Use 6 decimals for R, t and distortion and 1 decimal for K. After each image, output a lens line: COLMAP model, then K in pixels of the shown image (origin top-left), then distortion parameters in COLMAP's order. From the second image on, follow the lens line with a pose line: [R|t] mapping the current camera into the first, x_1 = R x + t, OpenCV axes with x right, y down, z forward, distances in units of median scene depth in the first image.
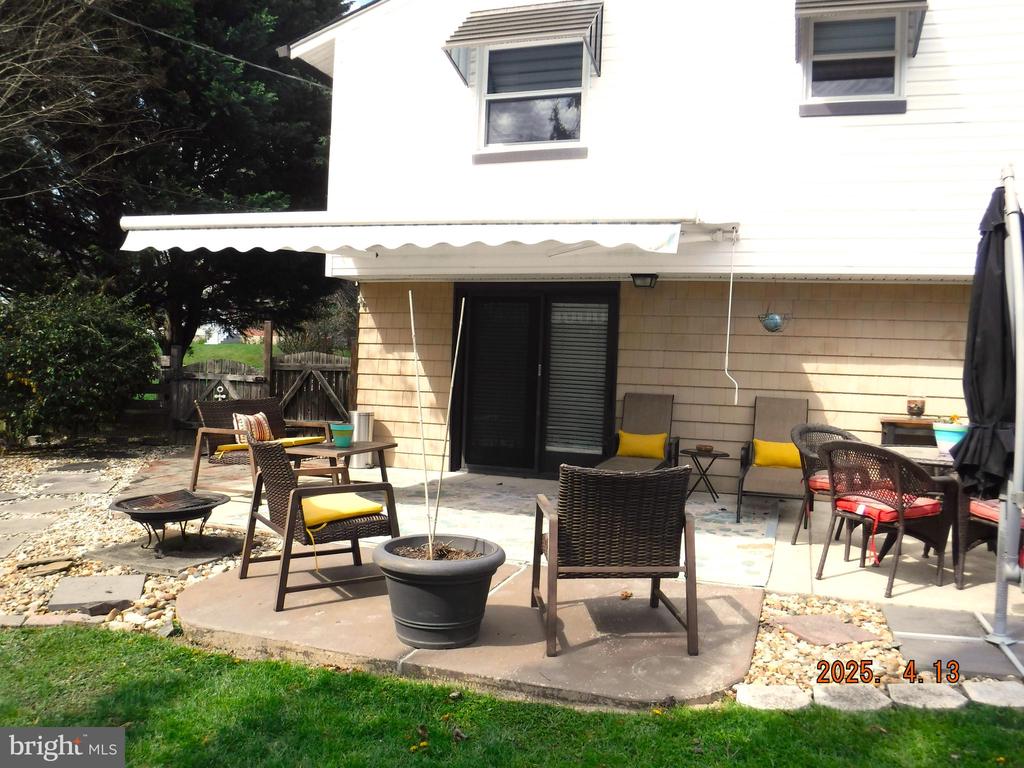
lens RADIAL K [[825.9, 0, 509.5], [0, 825.9, 376.2], [0, 0, 1]] dist [-0.071546, 0.029313]
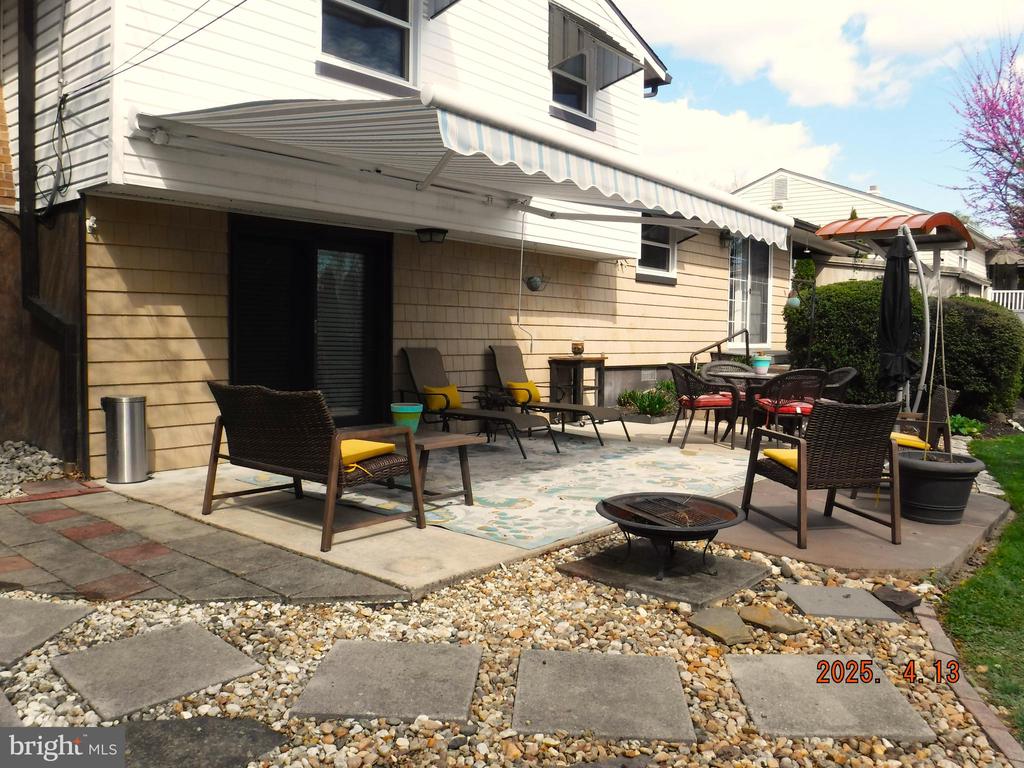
lens RADIAL K [[825.9, 0, 512.4], [0, 825.9, 381.6], [0, 0, 1]] dist [-0.071546, 0.029313]
pose [[0.351709, -0.086971, 0.932060, -1.009310], [0.004215, 0.995812, 0.091329, -0.039758], [-0.936100, -0.028192, 0.350603, 0.722409]]
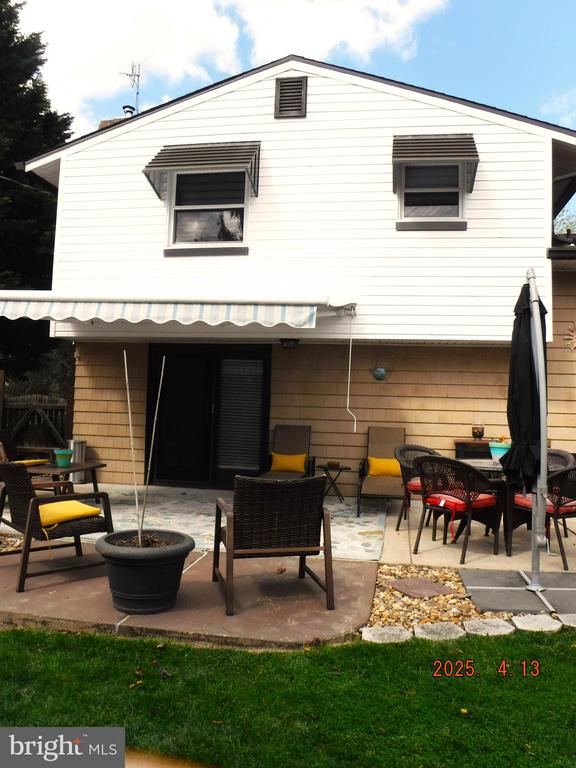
lens RADIAL K [[619.4, 0, 285.1], [0, 619.4, 368.3], [0, 0, 1]] dist [-0.071546, 0.029313]
pose [[0.987202, 0.005253, 0.159390, -0.012286], [0.006385, 0.997354, -0.072417, 0.001953], [-0.159349, 0.072508, 0.984556, -0.029704]]
